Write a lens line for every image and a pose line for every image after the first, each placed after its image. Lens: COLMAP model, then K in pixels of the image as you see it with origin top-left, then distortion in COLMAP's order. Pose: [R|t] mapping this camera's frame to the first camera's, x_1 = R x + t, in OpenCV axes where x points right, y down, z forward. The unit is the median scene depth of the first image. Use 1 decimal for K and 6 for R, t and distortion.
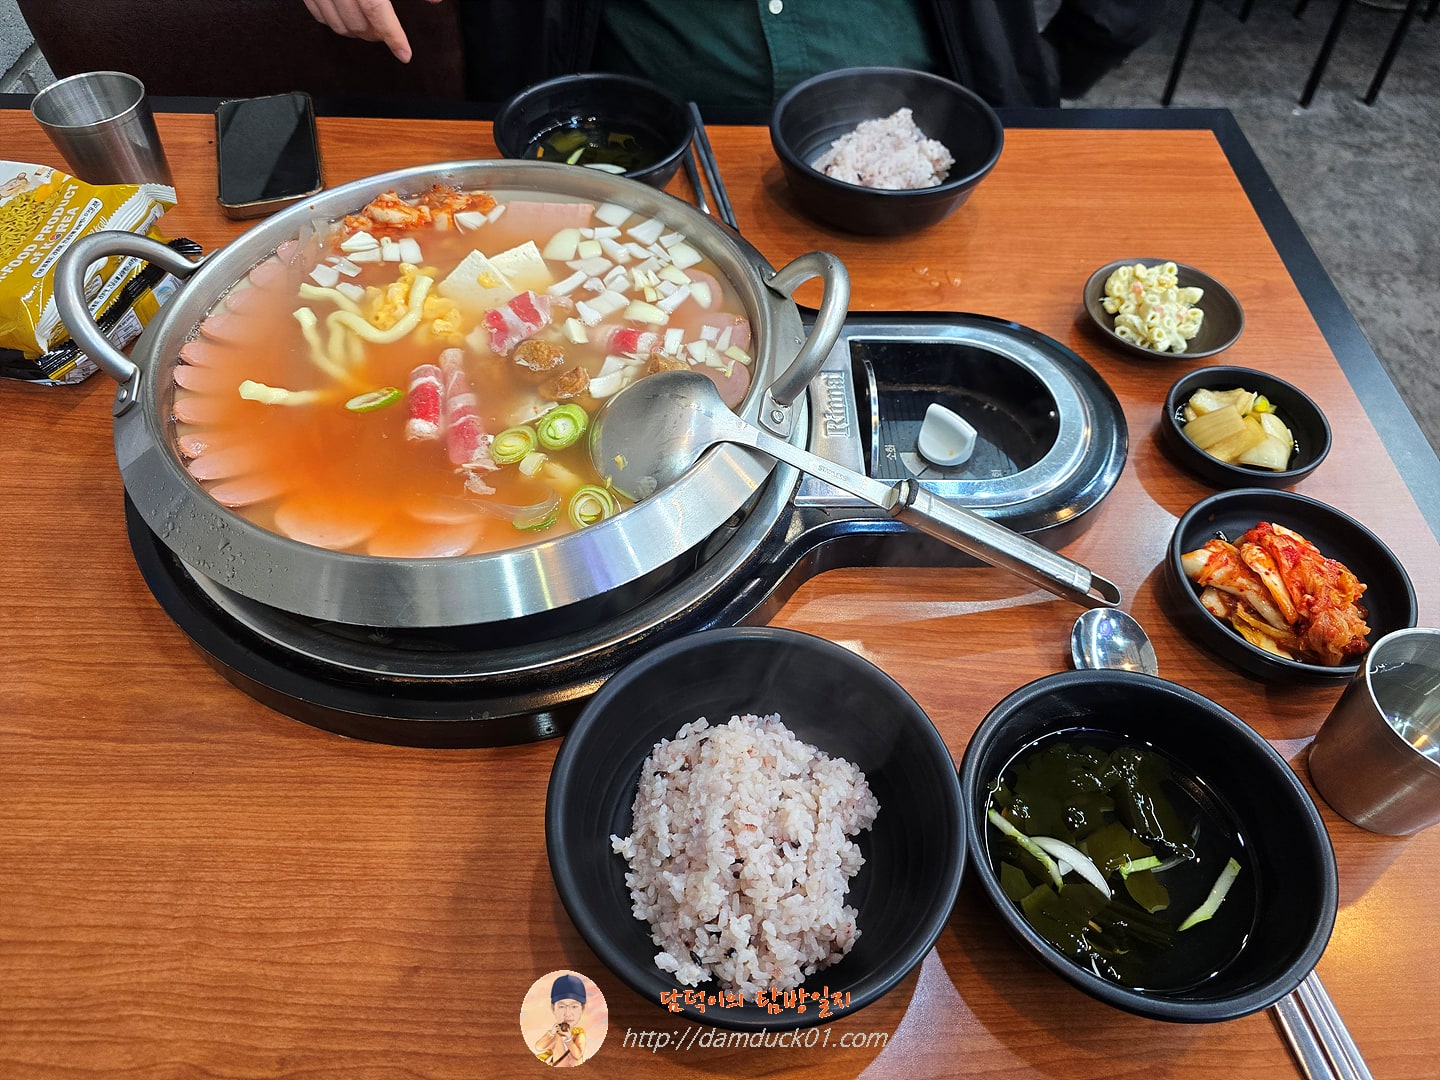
lens RADIAL K [[986.2, 0, 720.0], [0, 986.2, 540.0], [0, 0, 1]] dist [0.044749, -0.082423]
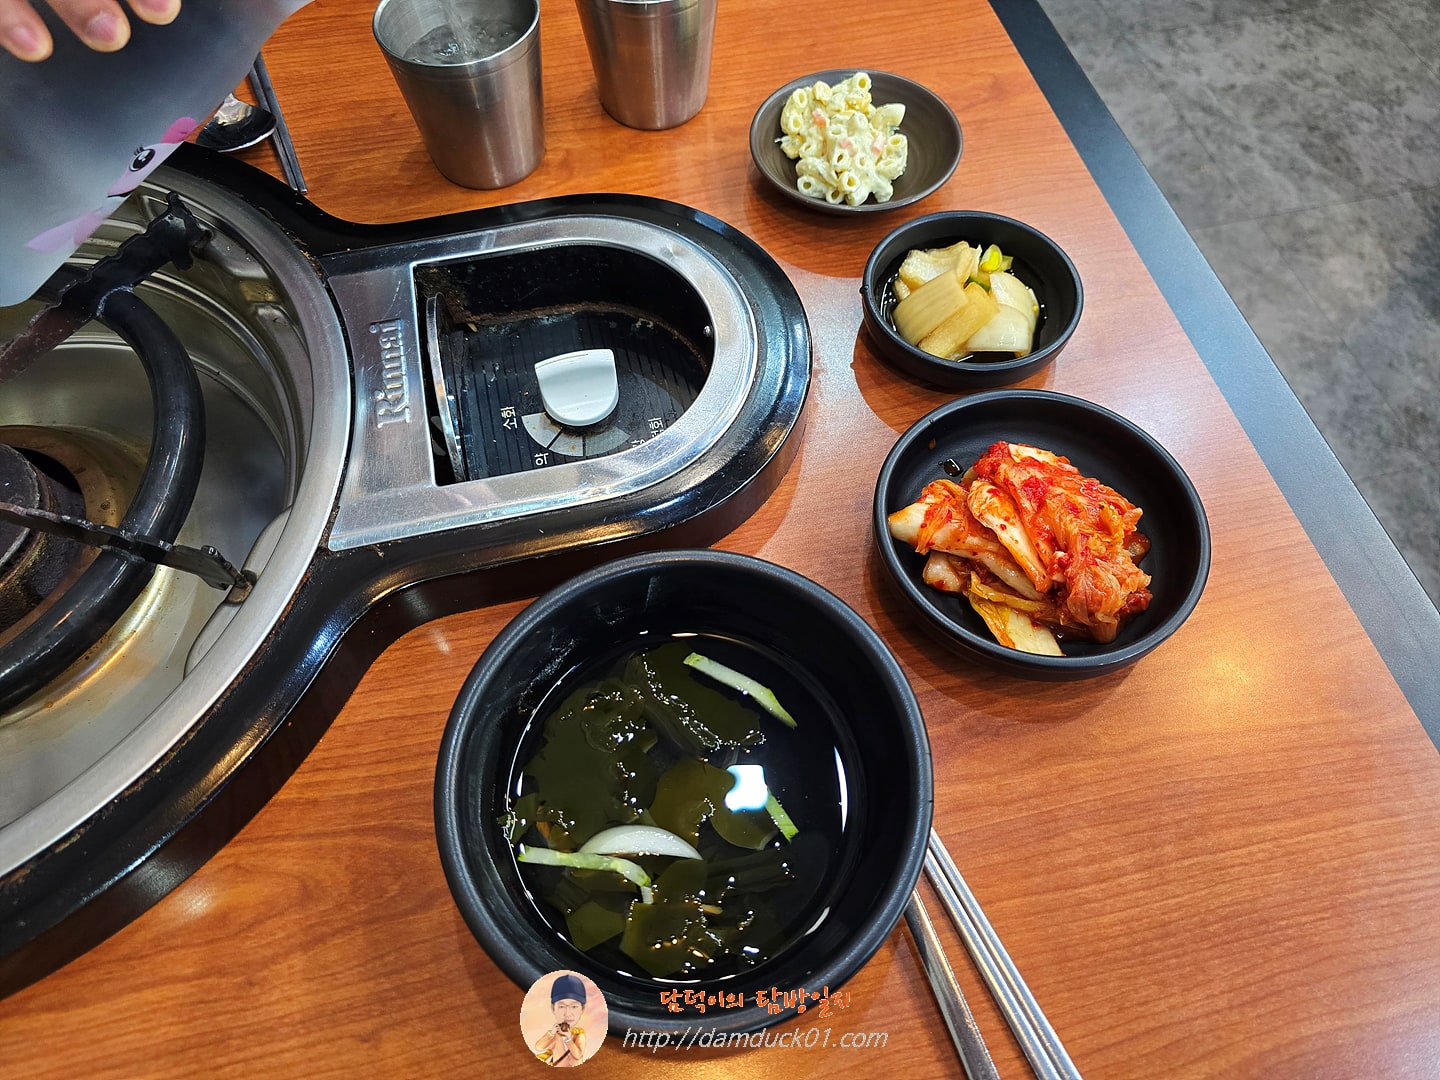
lens RADIAL K [[986.2, 0, 720.0], [0, 986.2, 540.0], [0, 0, 1]] dist [0.044749, -0.082423]
pose [[0.974963, -0.201836, 0.093327, 0.226906], [0.186588, 0.970856, 0.150413, -0.078549], [-0.120966, -0.129234, 0.984208, 0.262001]]
